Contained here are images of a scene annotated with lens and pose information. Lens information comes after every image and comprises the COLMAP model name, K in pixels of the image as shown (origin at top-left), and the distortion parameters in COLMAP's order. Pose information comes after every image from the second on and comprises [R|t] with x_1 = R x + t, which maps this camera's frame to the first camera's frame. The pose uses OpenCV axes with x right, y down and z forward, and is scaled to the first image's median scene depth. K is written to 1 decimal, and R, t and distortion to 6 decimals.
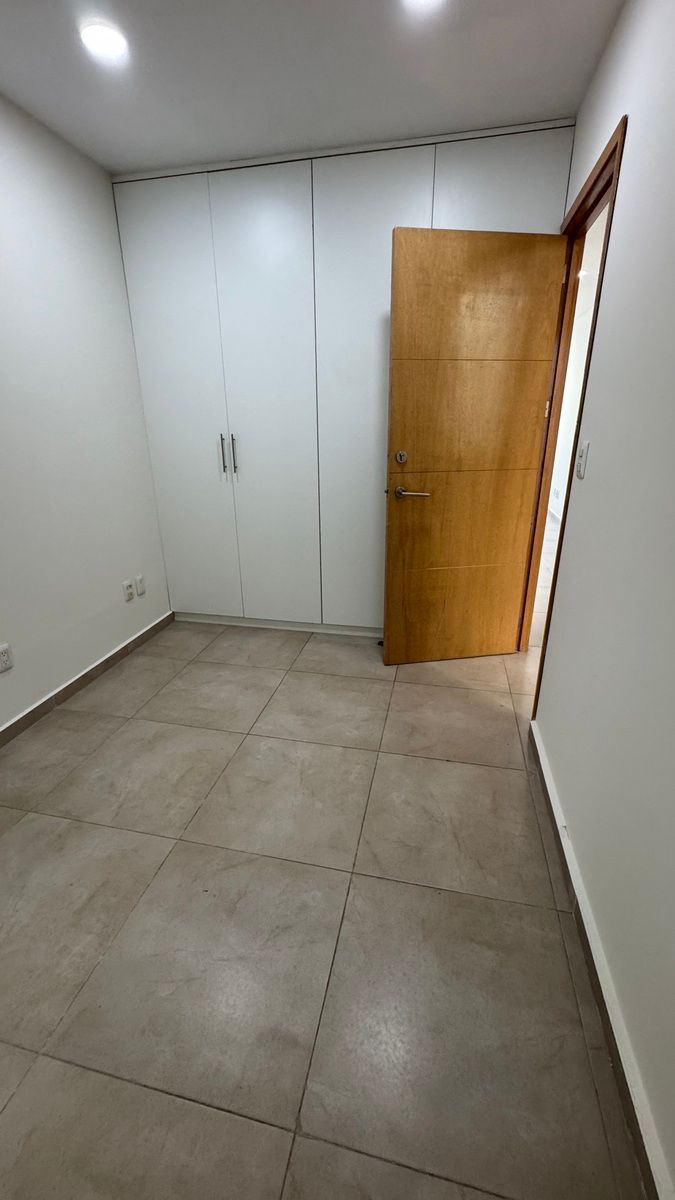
lens RADIAL K [[481.9, 0, 338.8], [0, 481.9, 602.1], [0, 0, 1]] dist [-0.003741, 0.000107]
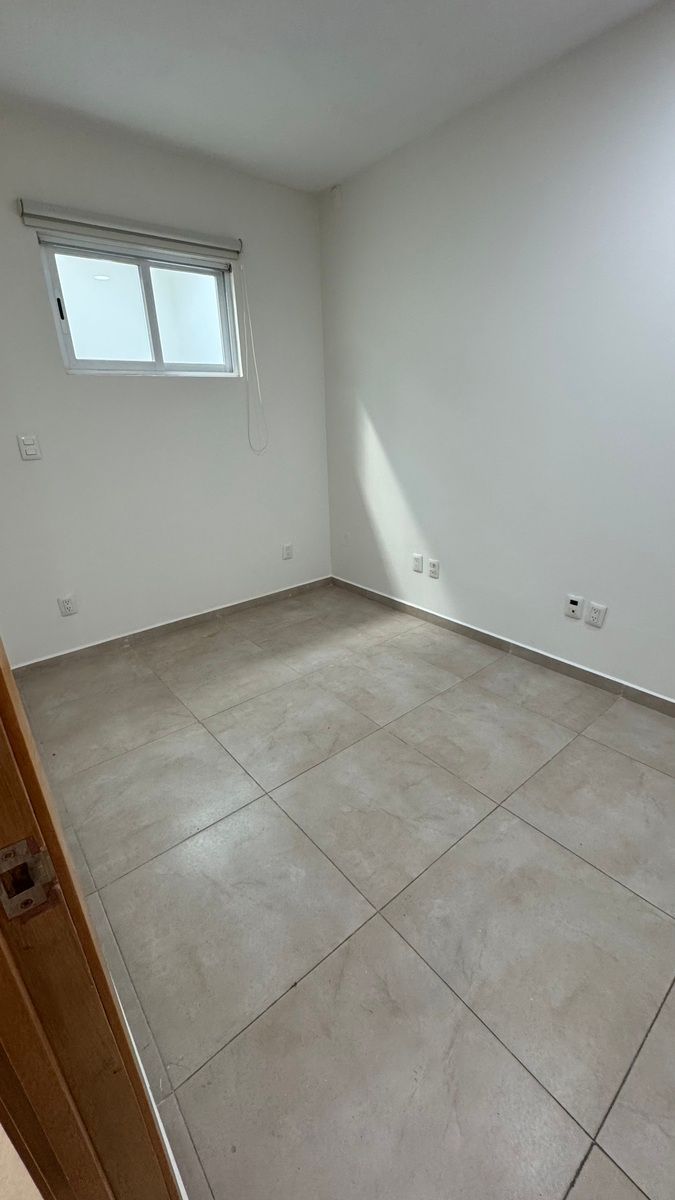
lens RADIAL K [[481.9, 0, 338.0], [0, 481.9, 600.9], [0, 0, 1]] dist [-0.003741, 0.000107]
pose [[-0.621030, 0.317391, -0.716648, 0.462364], [-0.238937, 0.794155, 0.558773, -0.393331], [0.746479, 0.518249, -0.417358, 1.023283]]
